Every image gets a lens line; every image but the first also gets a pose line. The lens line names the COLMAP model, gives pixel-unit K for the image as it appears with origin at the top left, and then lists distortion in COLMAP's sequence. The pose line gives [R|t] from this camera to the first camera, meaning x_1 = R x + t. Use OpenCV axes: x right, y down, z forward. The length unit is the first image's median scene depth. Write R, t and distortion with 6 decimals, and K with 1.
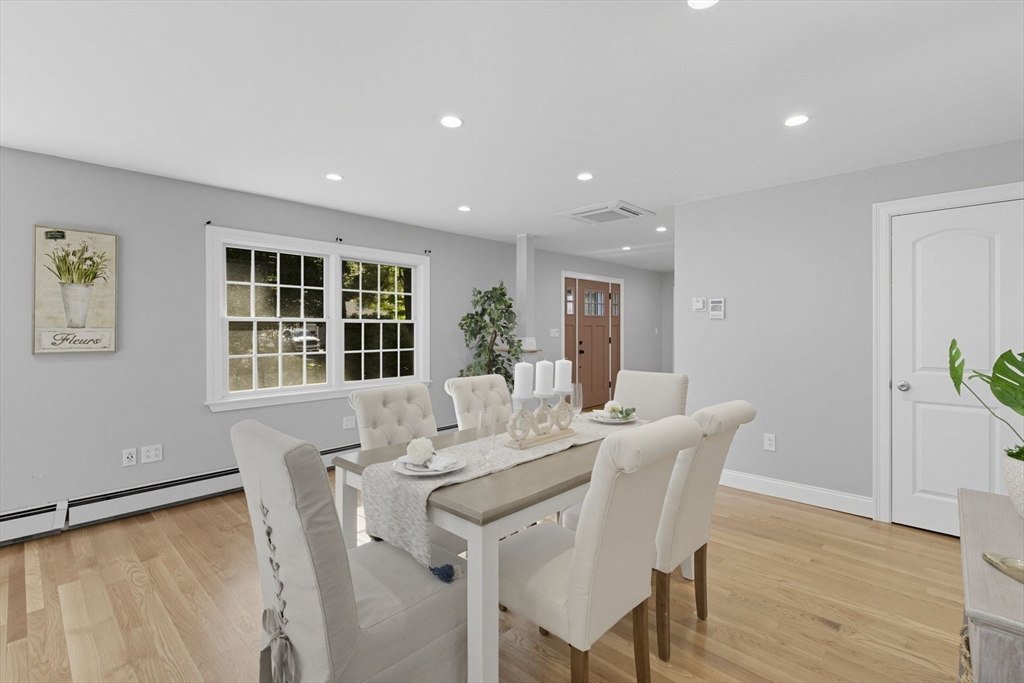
lens RADIAL K [[468.0, 0, 519.3], [0, 468.0, 328.8], [0, 0, 1]] dist [0.000324, -0.004356]
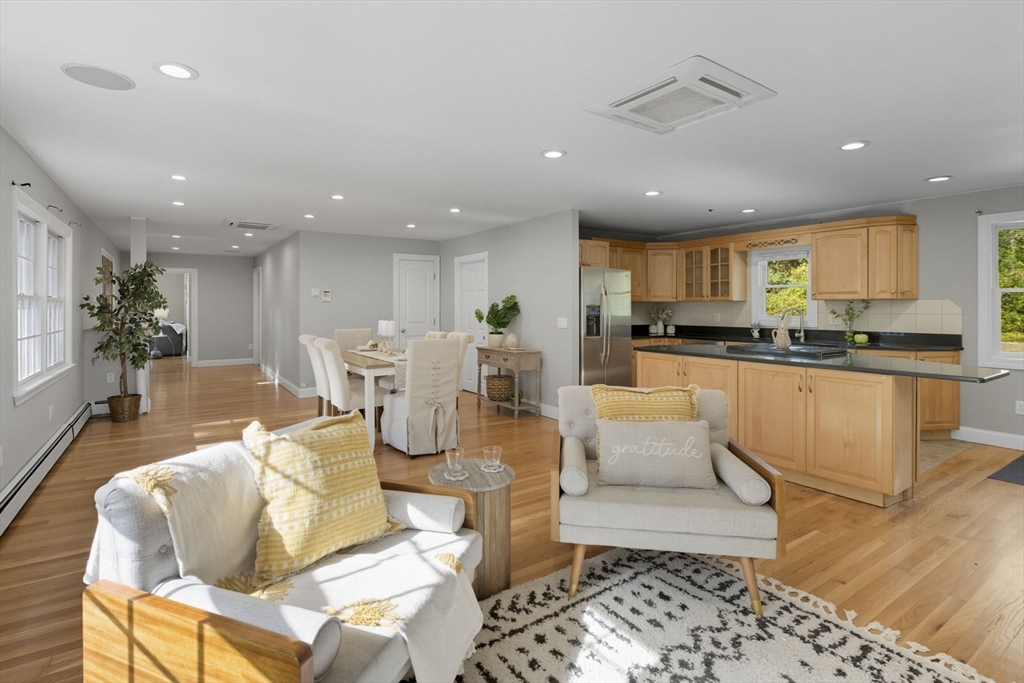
lens RADIAL K [[482.1, 0, 483.9], [0, 482.1, 306.5], [0, 0, 1]] dist [0.000092, -0.002025]
pose [[0.263185, 0.000660, 0.964745, -1.055457], [0.002497, 0.999996, -0.001365, 0.002155], [-0.964742, 0.002768, 0.263183, -0.048258]]
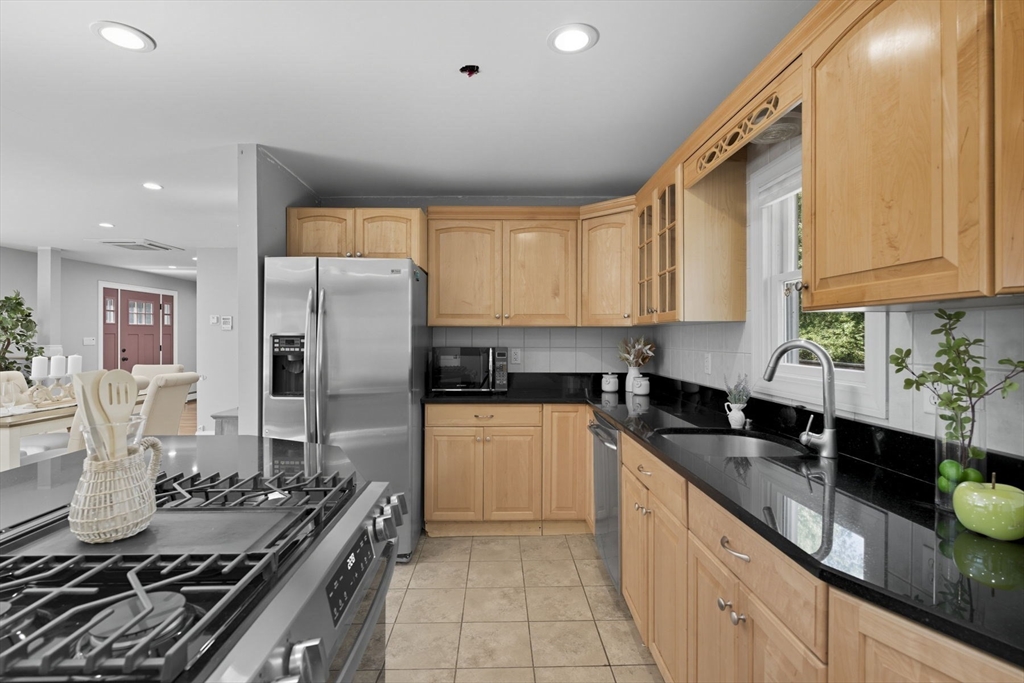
lens RADIAL K [[468.0, 0, 513.0], [0, 468.0, 338.3], [0, 0, 1]] dist [0.000324, -0.004356]
pose [[0.712139, -0.000508, 0.702038, 0.025258], [-0.000141, 1.000000, 0.000867, 0.003231], [-0.702038, -0.000716, 0.712139, -0.627640]]
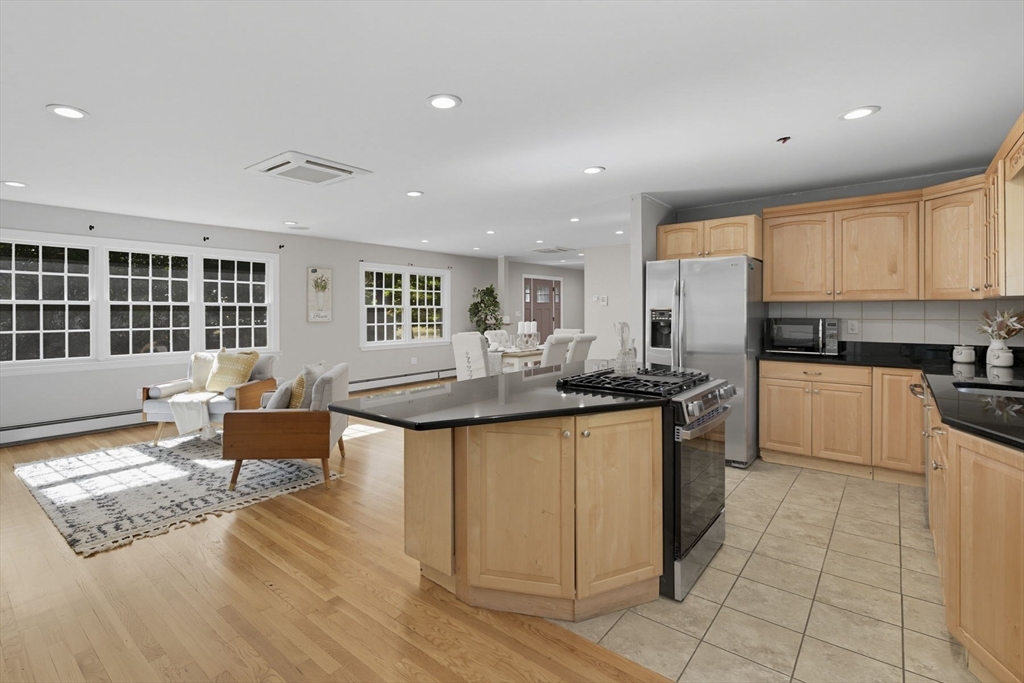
lens RADIAL K [[482.1, 0, 481.3], [0, 482.1, 310.6], [0, 0, 1]] dist [0.000092, -0.002025]
pose [[0.999438, -0.001925, 0.033462, -0.162227], [0.002021, 0.999994, -0.002844, 0.004147], [-0.033456, 0.002910, 0.999436, -0.976790]]
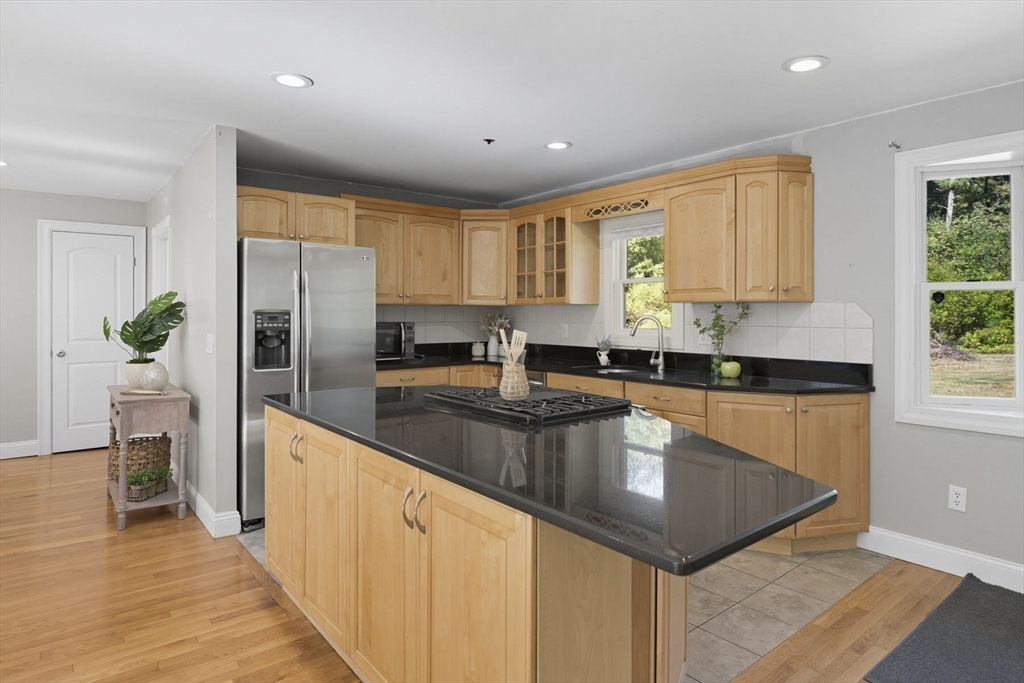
lens RADIAL K [[579.4, 0, 550.3], [0, 579.4, 310.2], [0, 0, 1]] dist [-0.004454, -0.007540]
pose [[0.116931, 0.006602, 0.993118, -0.514445], [0.000157, 0.999978, -0.006666, 0.003083], [-0.993140, 0.000936, 0.116927, -0.473218]]
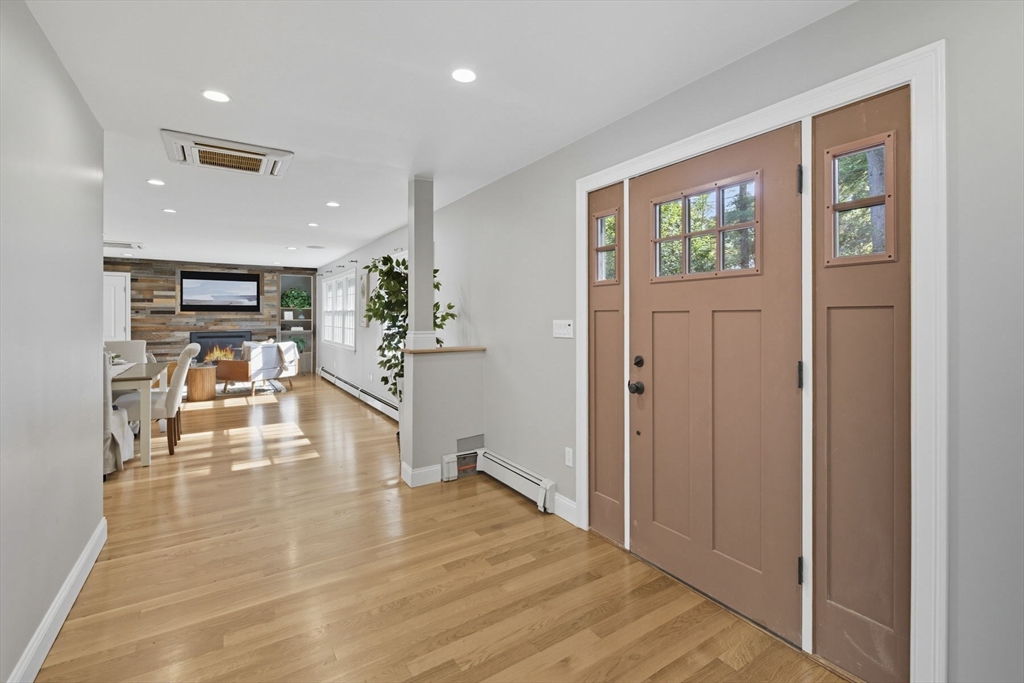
lens RADIAL K [[468.0, 0, 552.0], [0, 468.0, 319.7], [0, 0, 1]] dist [0.000324, -0.004356]
pose [[-0.216841, 0.008840, -0.976167, 0.798426], [-0.002981, 0.999948, 0.009718, -0.006551], [0.976202, 0.005018, -0.216804, 1.688248]]
